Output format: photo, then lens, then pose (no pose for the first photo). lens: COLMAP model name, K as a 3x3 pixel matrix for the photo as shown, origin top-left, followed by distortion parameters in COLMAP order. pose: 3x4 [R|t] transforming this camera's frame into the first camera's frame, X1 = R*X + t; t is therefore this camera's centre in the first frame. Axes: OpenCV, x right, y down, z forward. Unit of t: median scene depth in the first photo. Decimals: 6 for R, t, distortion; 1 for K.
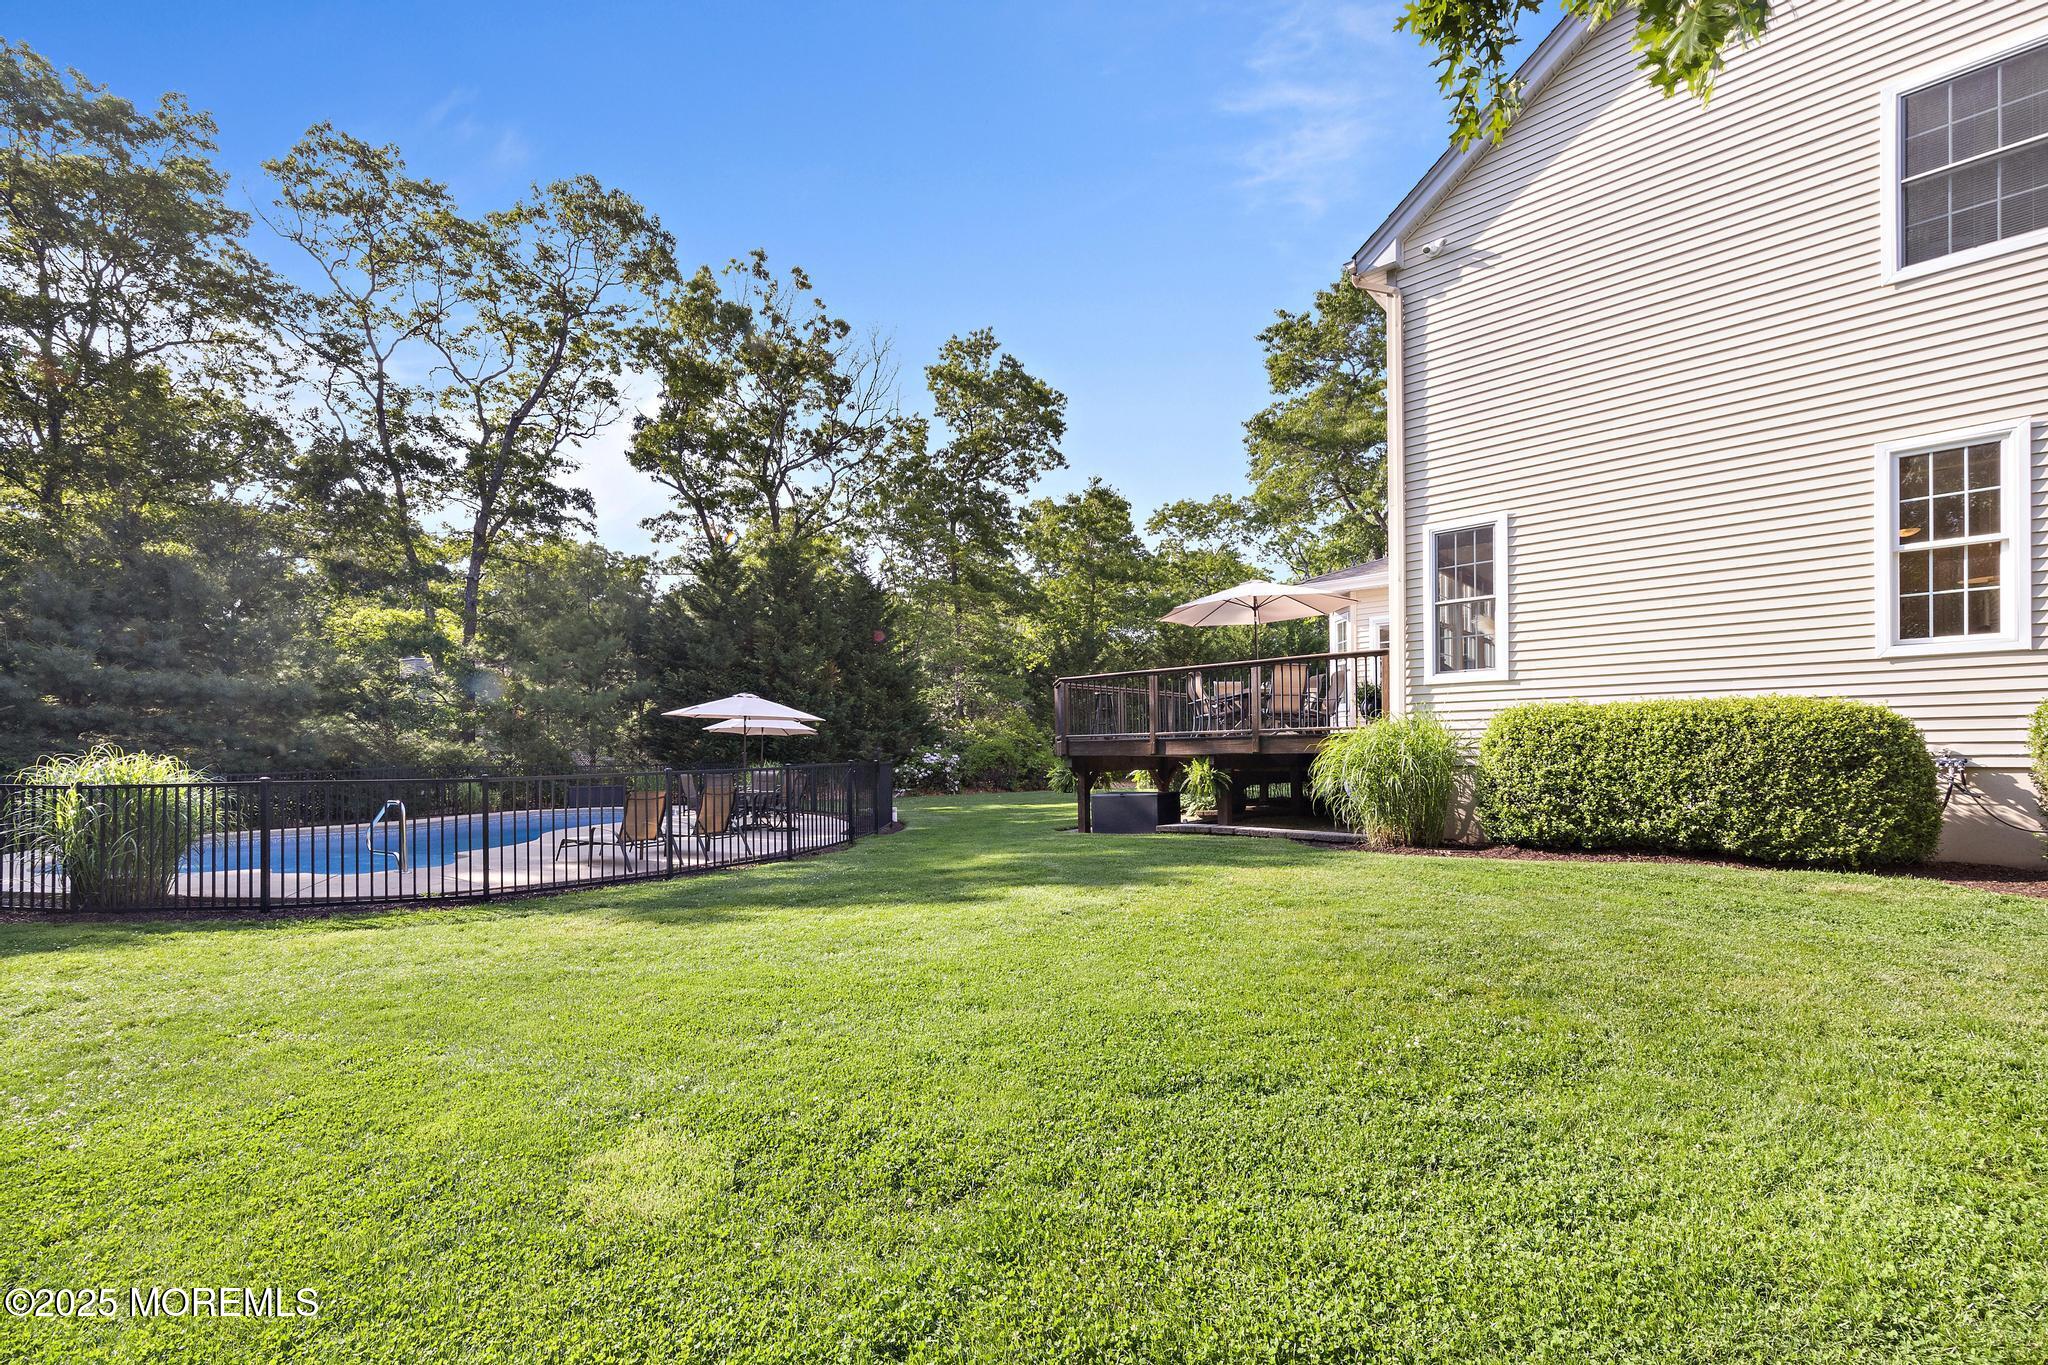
lens RADIAL K [[833.4, 0, 1019.5], [0, 833.4, 682.4], [0, 0, 1]] dist [0.000198, 0.000001]
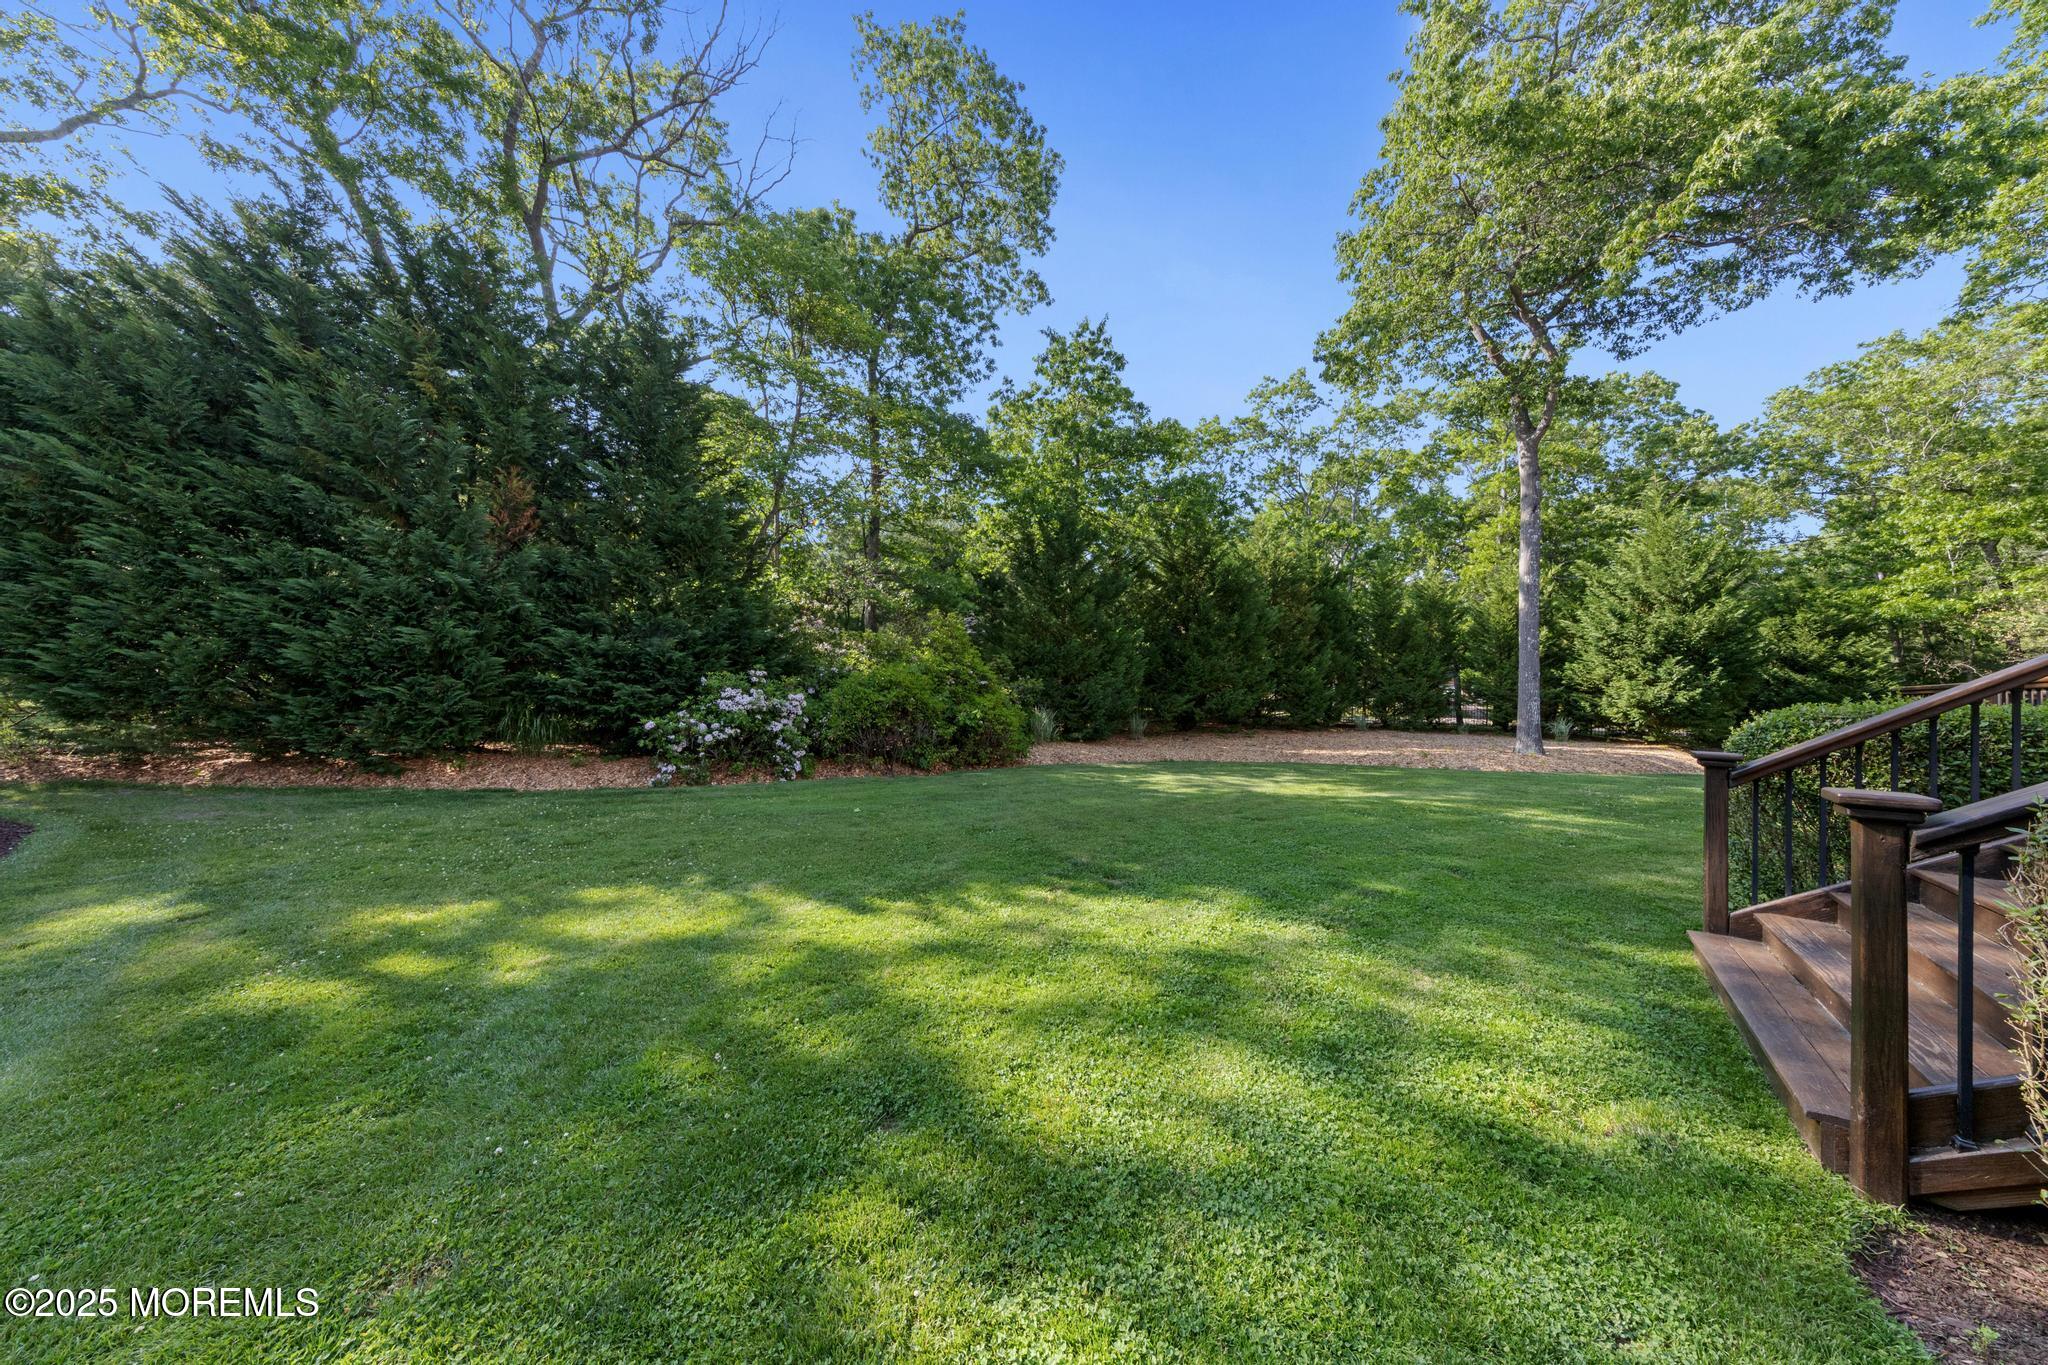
lens RADIAL K [[646.9, 0, 1022.7], [0, 646.9, 685.6], [0, 0, 1]] dist [0.013423, -0.000078]
pose [[0.996947, 0.053475, 0.056894, 0.023097], [-0.058209, 0.994670, 0.085104, 0.035109], [-0.052040, -0.088156, 0.994746, 0.512119]]
